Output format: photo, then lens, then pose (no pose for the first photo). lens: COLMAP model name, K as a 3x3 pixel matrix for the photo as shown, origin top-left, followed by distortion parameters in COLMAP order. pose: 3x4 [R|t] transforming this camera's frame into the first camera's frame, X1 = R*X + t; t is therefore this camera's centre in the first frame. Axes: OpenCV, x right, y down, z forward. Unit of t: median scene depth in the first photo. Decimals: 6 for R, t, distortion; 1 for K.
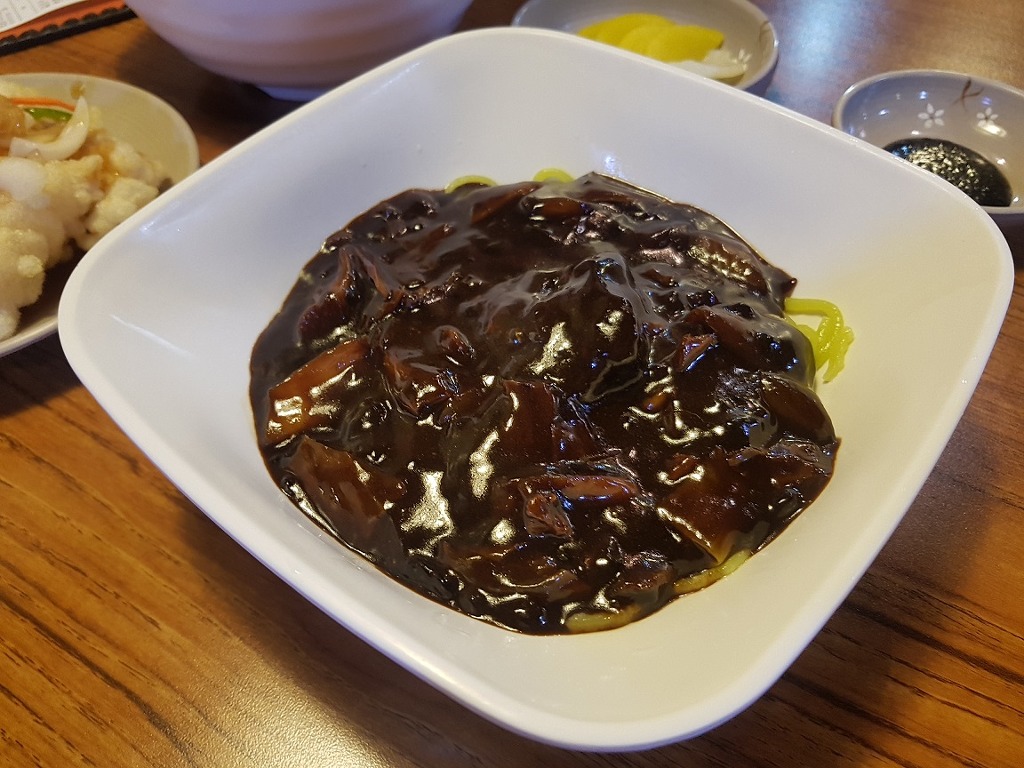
lens RADIAL K [[860.2, 0, 515.5], [0, 860.2, 385.0], [0, 0, 1]] dist [-0.014566, 0.008905]
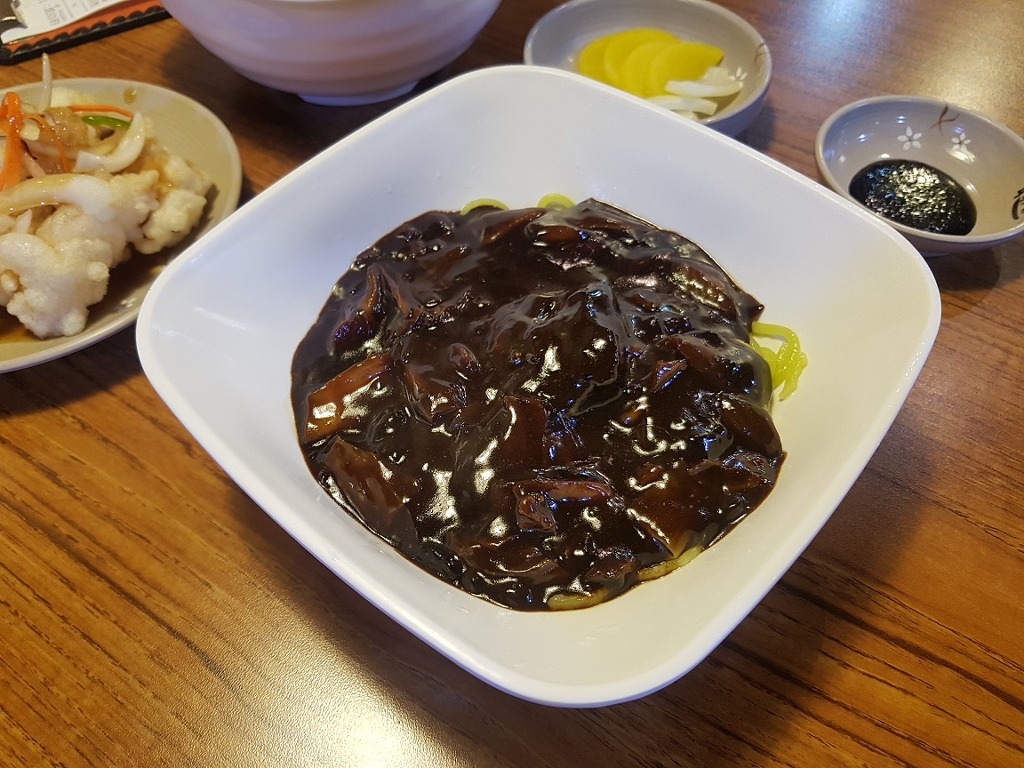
lens RADIAL K [[840.2, 0, 512.0], [0, 840.2, 384.0], [0, 0, 1]] dist [0.004929, -0.011562]
pose [[0.999445, 0.028168, -0.017789, 0.015327], [-0.027217, 0.998297, 0.051604, -0.074724], [0.019212, -0.051092, 0.998509, -0.148967]]
